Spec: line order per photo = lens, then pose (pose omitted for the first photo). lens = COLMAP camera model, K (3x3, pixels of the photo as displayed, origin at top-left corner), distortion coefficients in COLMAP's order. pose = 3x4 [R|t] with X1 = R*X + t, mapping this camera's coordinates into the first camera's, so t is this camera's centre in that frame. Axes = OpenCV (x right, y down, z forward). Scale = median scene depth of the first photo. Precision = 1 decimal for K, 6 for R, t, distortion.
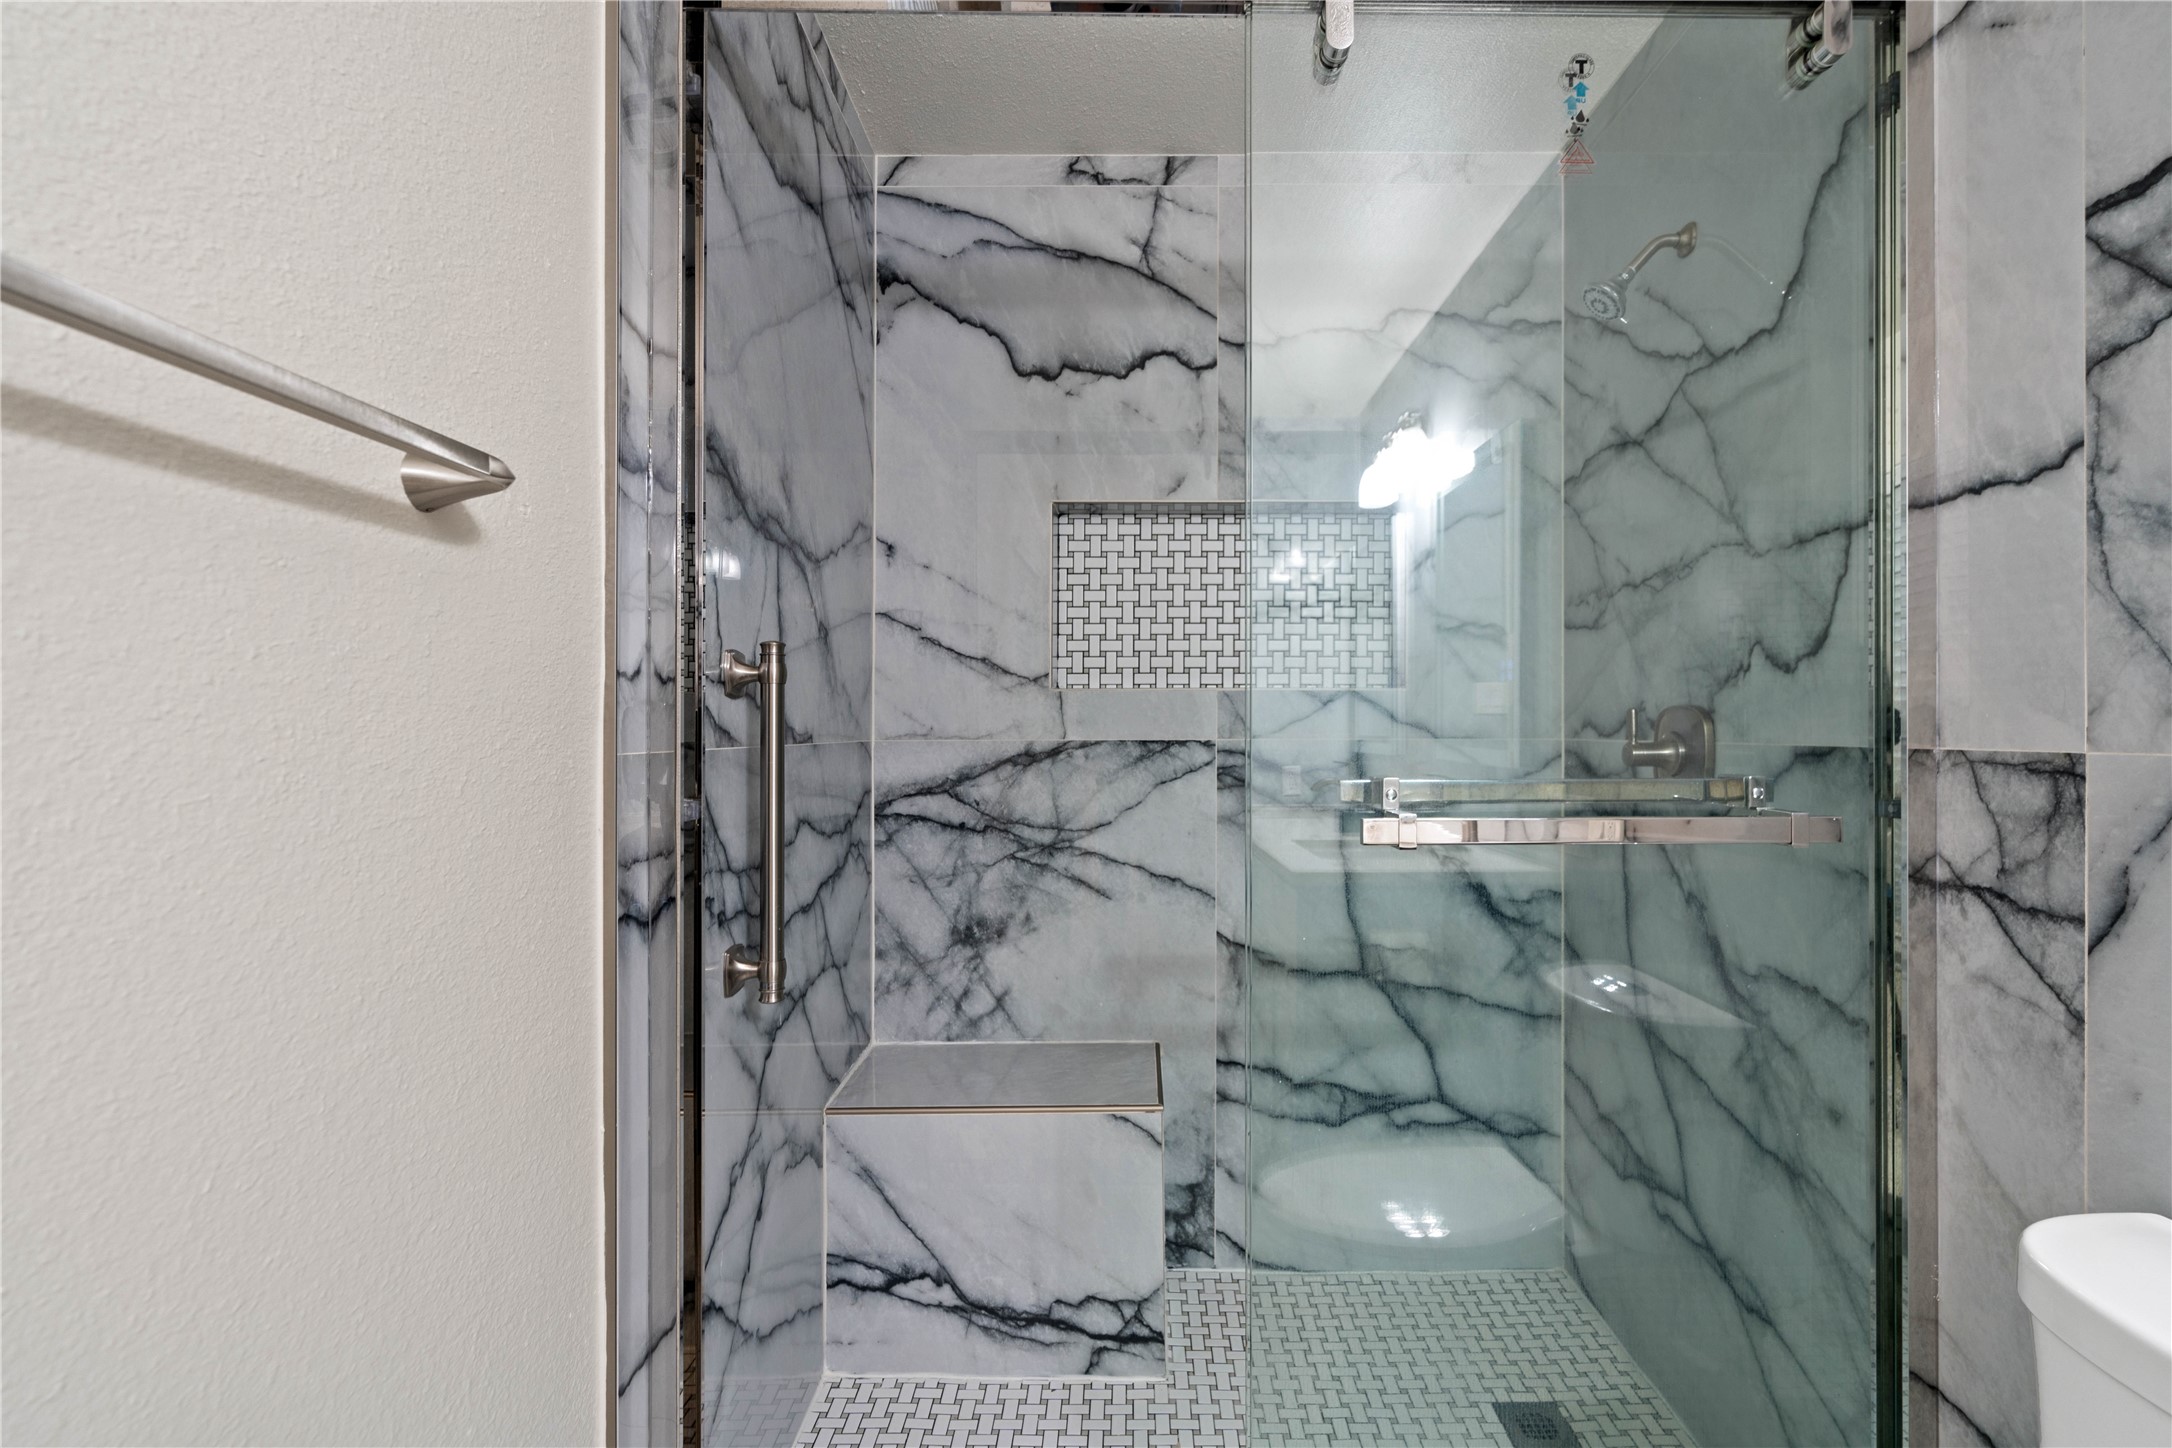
lens RADIAL K [[1013.7, 0, 1126.9], [0, 1013.7, 730.5], [0, 0, 1]] dist [-0.000172, 0.001915]
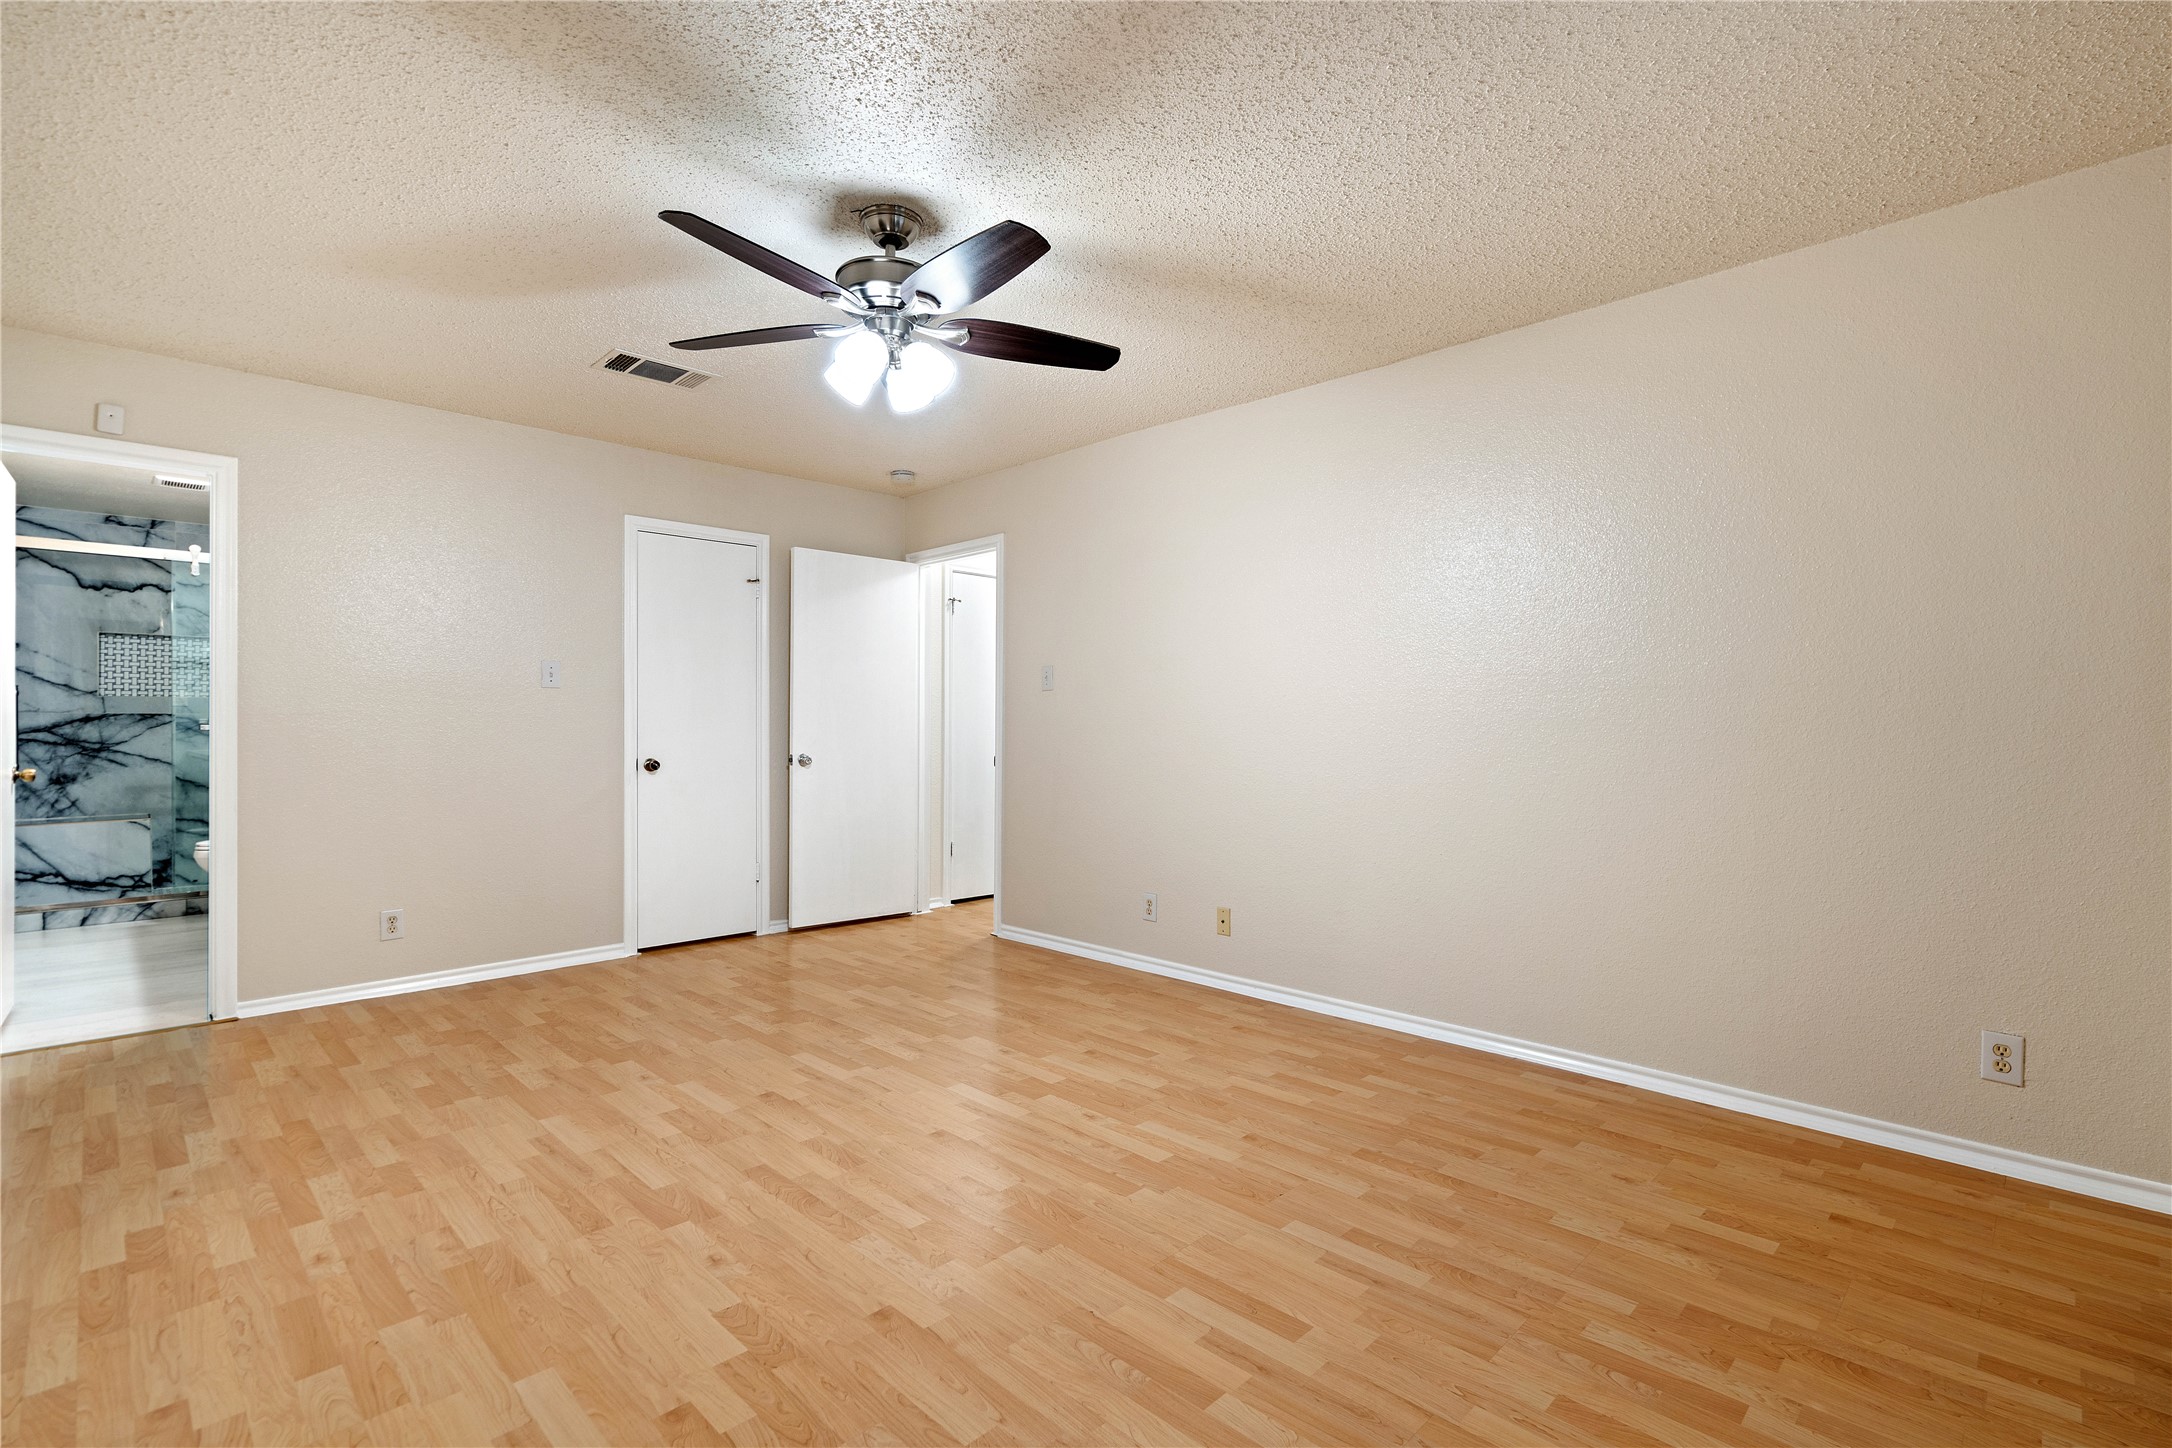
lens RADIAL K [[1013.7, 0, 1103.0], [0, 1013.7, 734.3], [0, 0, 1]] dist [-0.000172, 0.001915]
pose [[0.712618, -0.002141, 0.701549, -0.064787], [0.000749, 0.999997, 0.002292, 0.065759], [-0.701552, -0.001108, 0.712617, -3.136991]]
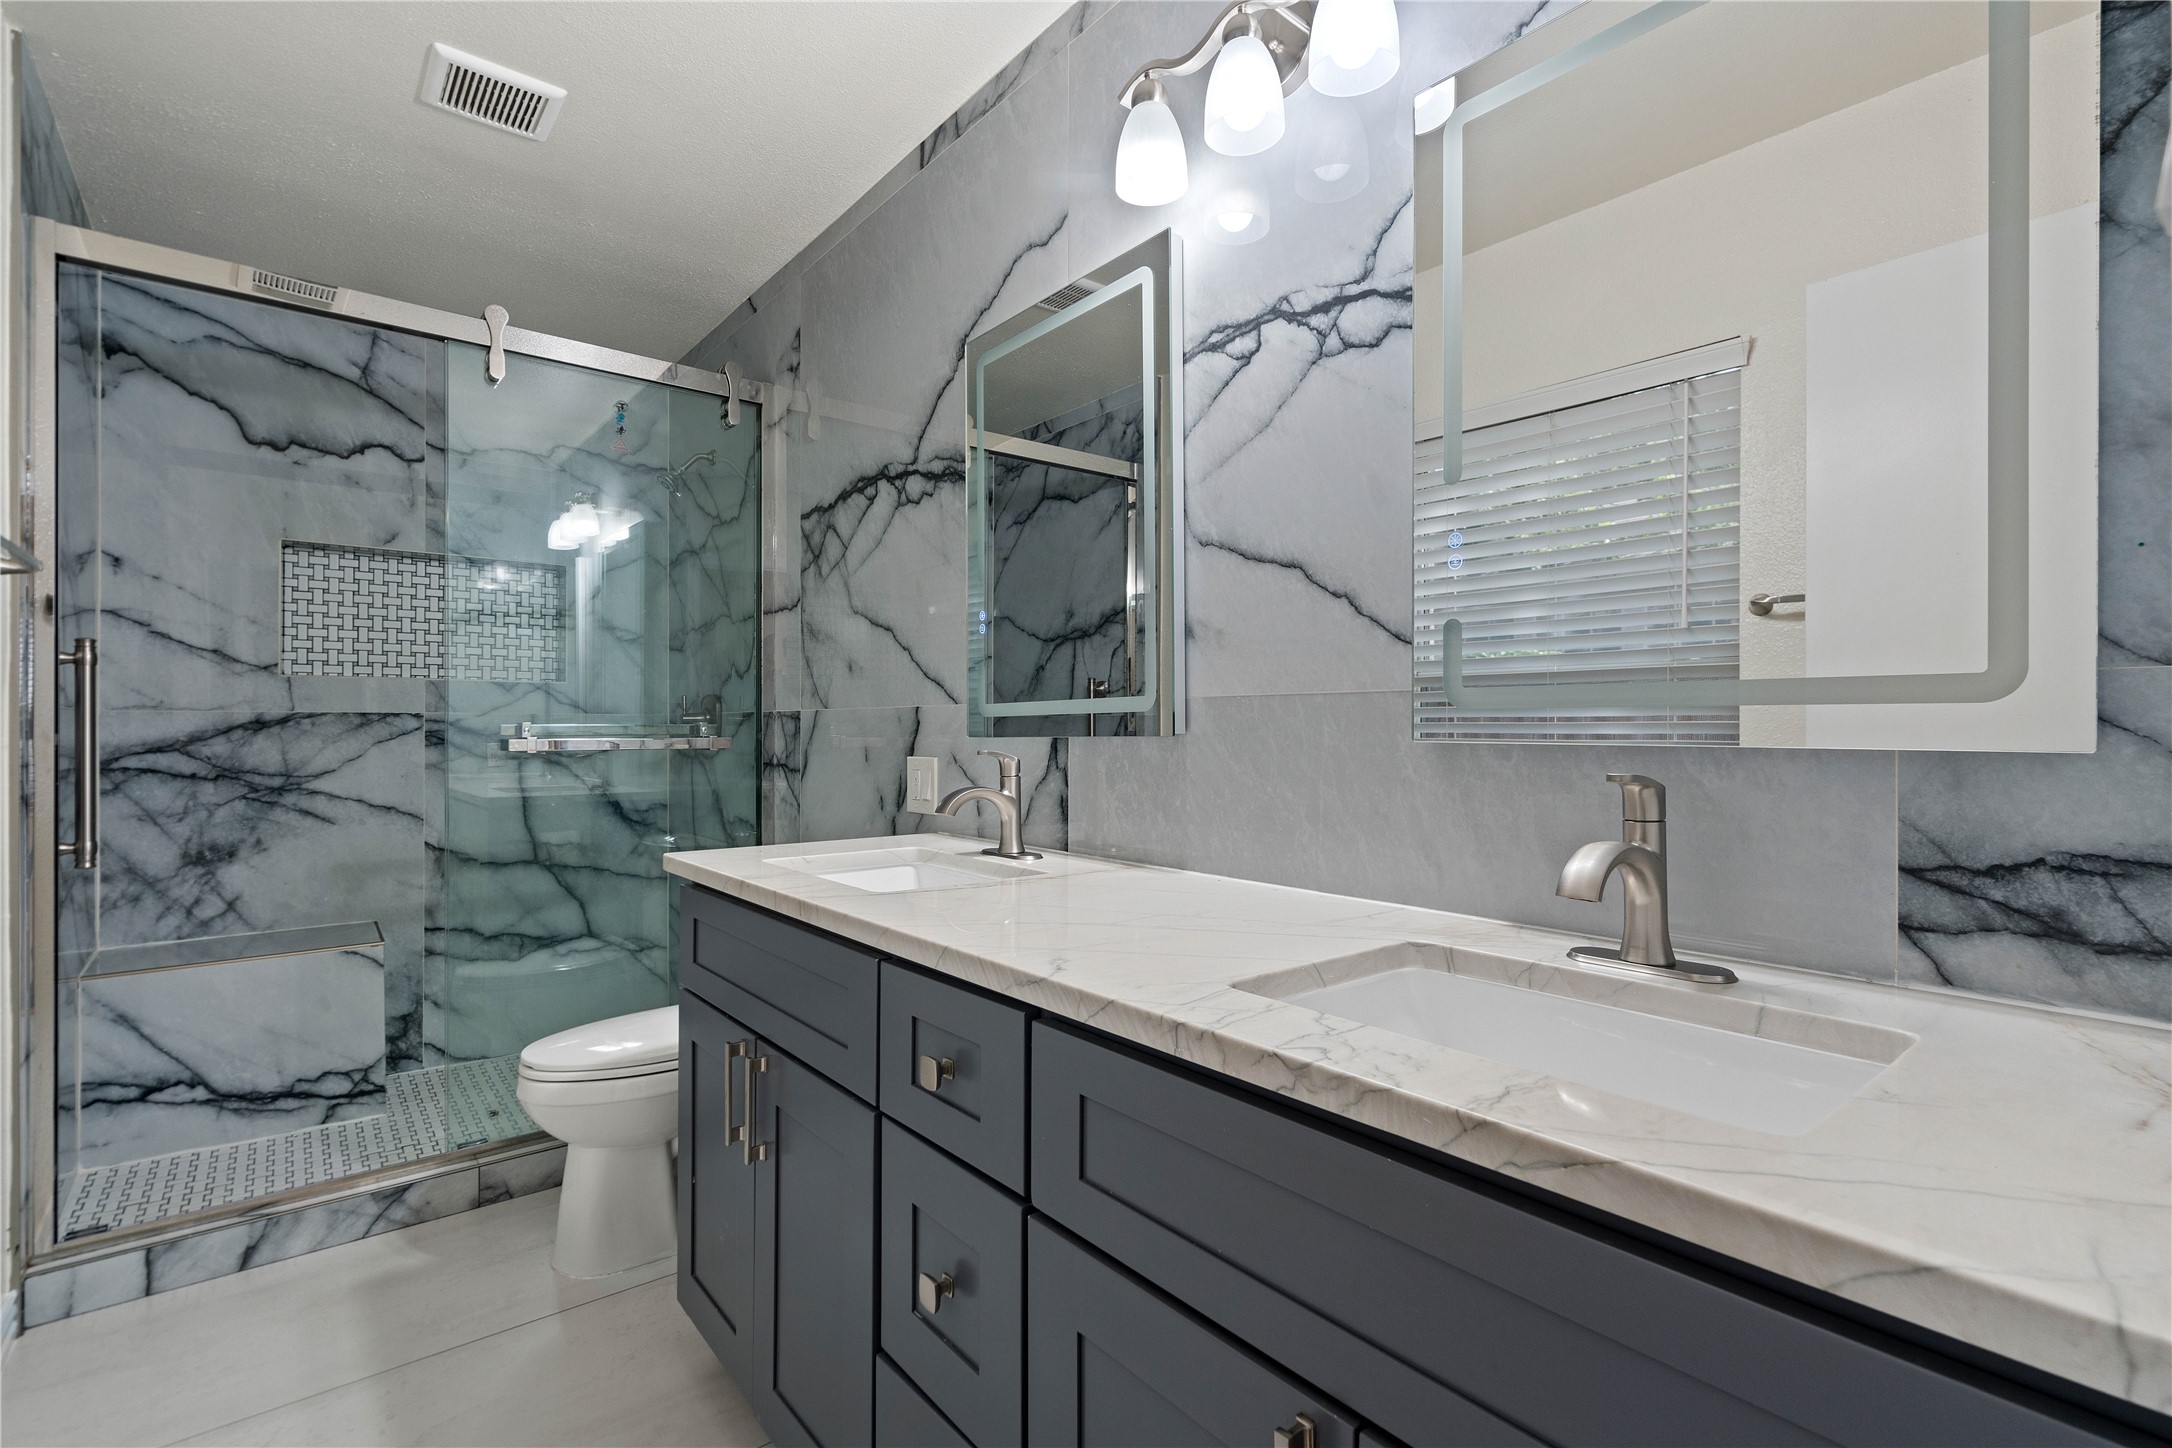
lens RADIAL K [[1013.7, 0, 1105.9], [0, 1013.7, 731.1], [0, 0, 1]] dist [-0.000172, 0.001915]
pose [[0.774210, -0.000522, 0.632929, -0.078758], [0.001017, 0.999999, -0.000420, 0.037483], [-0.632928, 0.000969, 0.774210, -0.782036]]
